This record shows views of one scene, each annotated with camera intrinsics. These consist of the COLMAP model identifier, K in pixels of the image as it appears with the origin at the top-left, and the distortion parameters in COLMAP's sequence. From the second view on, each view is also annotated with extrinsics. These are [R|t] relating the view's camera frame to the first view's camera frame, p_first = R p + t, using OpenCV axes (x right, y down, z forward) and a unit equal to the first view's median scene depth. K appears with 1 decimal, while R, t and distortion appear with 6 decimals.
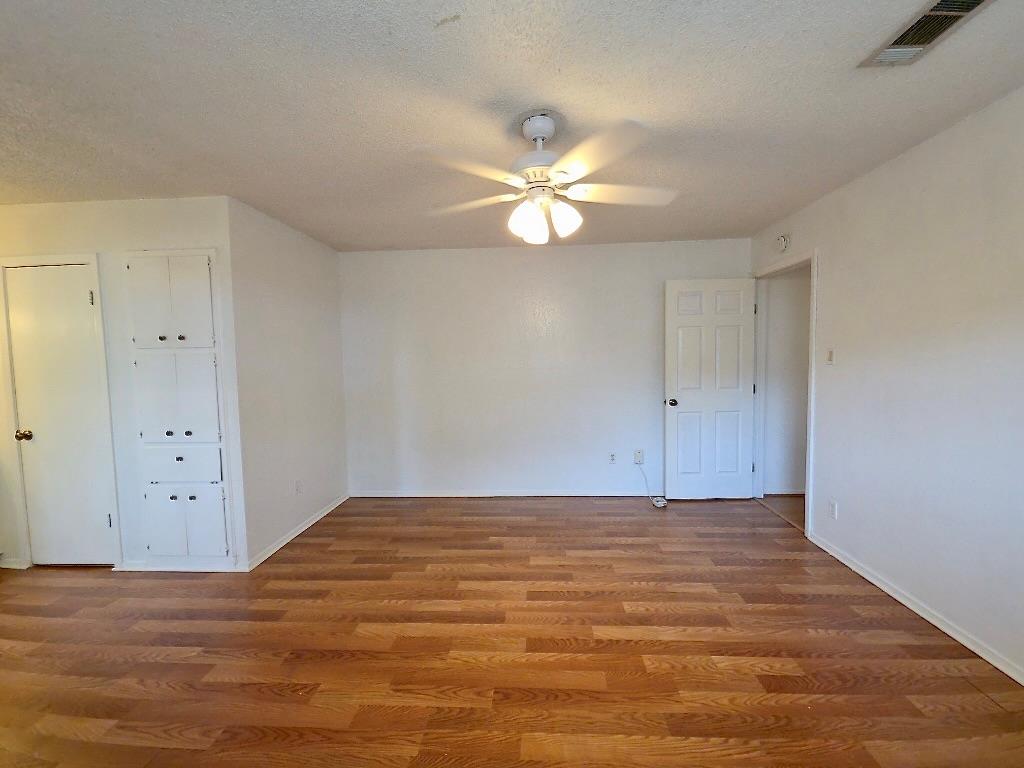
lens RADIAL K [[413.3, 0, 518.5], [0, 413.3, 381.0], [0, 0, 1]] dist [0.007475, -0.003823]
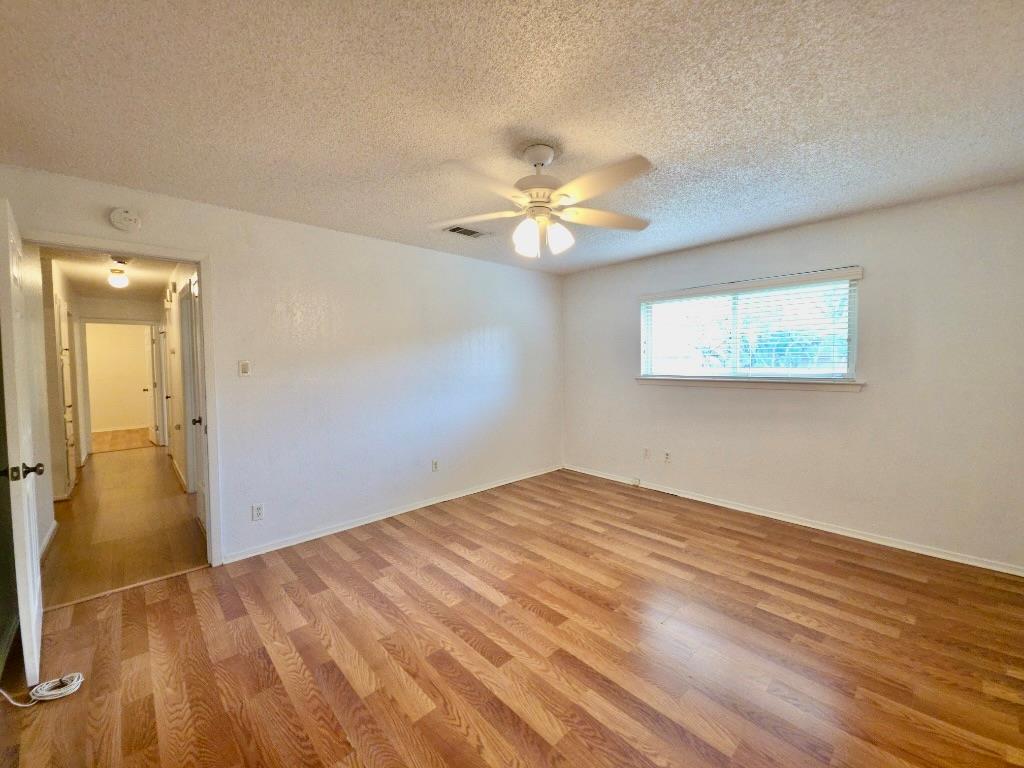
lens RADIAL K [[413.3, 0, 516.2], [0, 413.3, 379.8], [0, 0, 1]] dist [0.007475, -0.003823]
pose [[-0.717702, -0.001815, 0.696348, -0.625020], [0.069180, 0.994864, 0.073895, -0.083236], [-0.692905, 0.101208, -0.713890, 1.726772]]
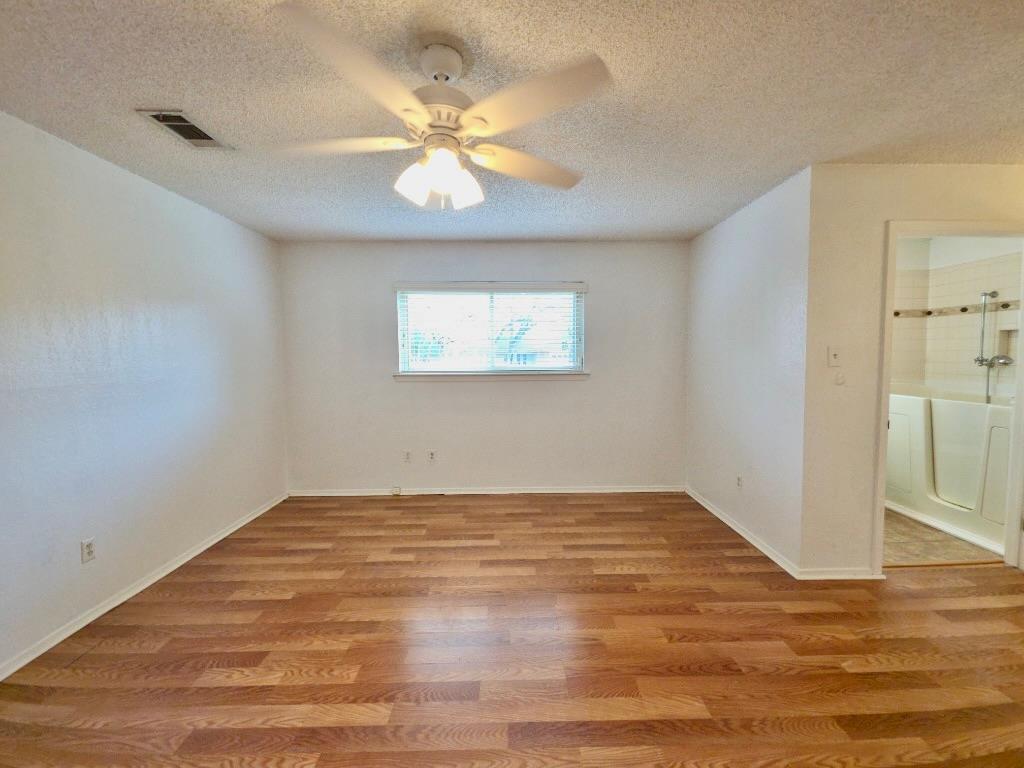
lens RADIAL K [[413.3, 0, 519.0], [0, 413.3, 381.0], [0, 0, 1]] dist [0.007475, -0.003823]
pose [[-0.997392, 0.033497, -0.063926, -0.028136], [0.025113, 0.991493, 0.127715, -0.093618], [0.067660, 0.125776, -0.989749, 1.695719]]
